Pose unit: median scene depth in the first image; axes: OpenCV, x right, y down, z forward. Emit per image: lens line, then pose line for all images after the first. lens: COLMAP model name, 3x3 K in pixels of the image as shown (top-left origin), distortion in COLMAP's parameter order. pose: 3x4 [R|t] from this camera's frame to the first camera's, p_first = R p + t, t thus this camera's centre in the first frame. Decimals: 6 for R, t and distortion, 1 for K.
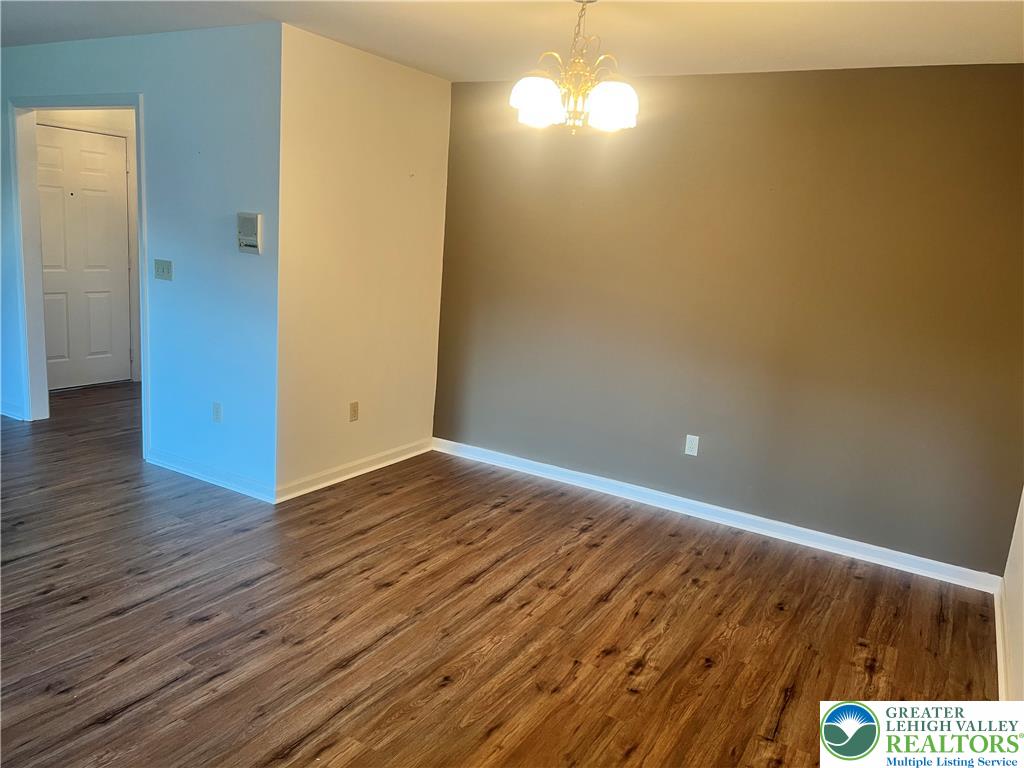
lens RADIAL K [[775.5, 0, 510.4], [0, 775.5, 381.1], [0, 0, 1]] dist [0.066633, -0.026779]
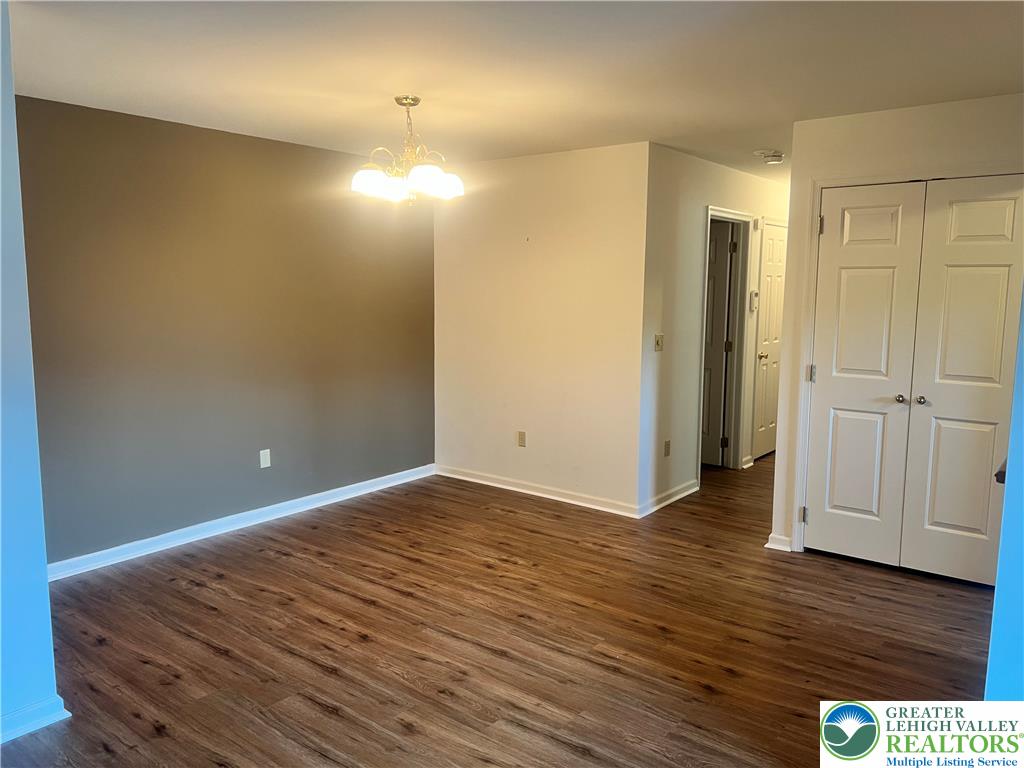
lens RADIAL K [[775.5, 0, 509.8], [0, 775.5, 384.3], [0, 0, 1]] dist [0.066633, -0.026779]
pose [[0.120272, -0.196343, 0.973131, -1.022641], [0.202384, 0.964510, 0.169590, -0.180645], [-0.971893, 0.176549, 0.155741, 0.585407]]
